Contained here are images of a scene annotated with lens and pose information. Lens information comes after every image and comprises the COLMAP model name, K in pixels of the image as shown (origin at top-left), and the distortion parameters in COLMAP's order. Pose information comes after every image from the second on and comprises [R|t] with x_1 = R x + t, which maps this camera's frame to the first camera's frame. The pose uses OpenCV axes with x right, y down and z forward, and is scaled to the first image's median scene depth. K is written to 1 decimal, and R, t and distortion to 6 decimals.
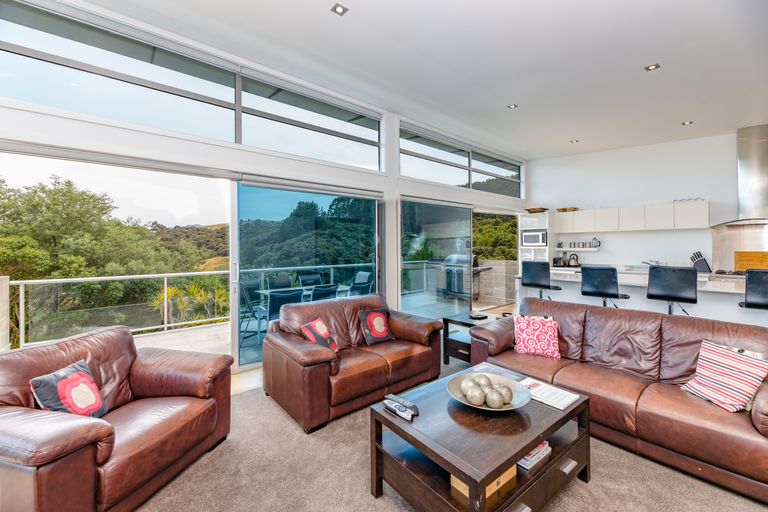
lens RADIAL K [[314.8, 0, 384.7], [0, 314.8, 247.3], [0, 0, 1]] dist [0.000487, -0.000073]
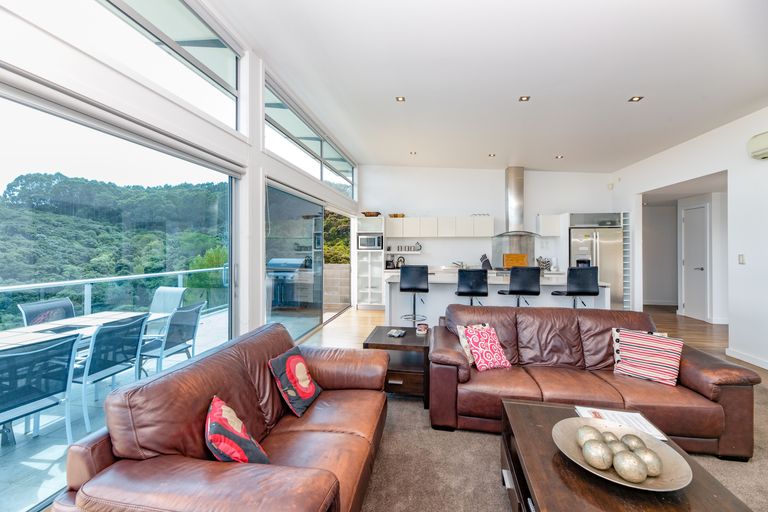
lens RADIAL K [[314.8, 0, 384.7], [0, 314.8, 247.3], [0, 0, 1]] dist [0.000487, -0.000073]
pose [[0.761127, 0.011214, 0.648506, -0.154946], [-0.004844, 0.999921, -0.011605, 0.001180], [-0.648585, 0.005691, 0.761121, 0.222686]]
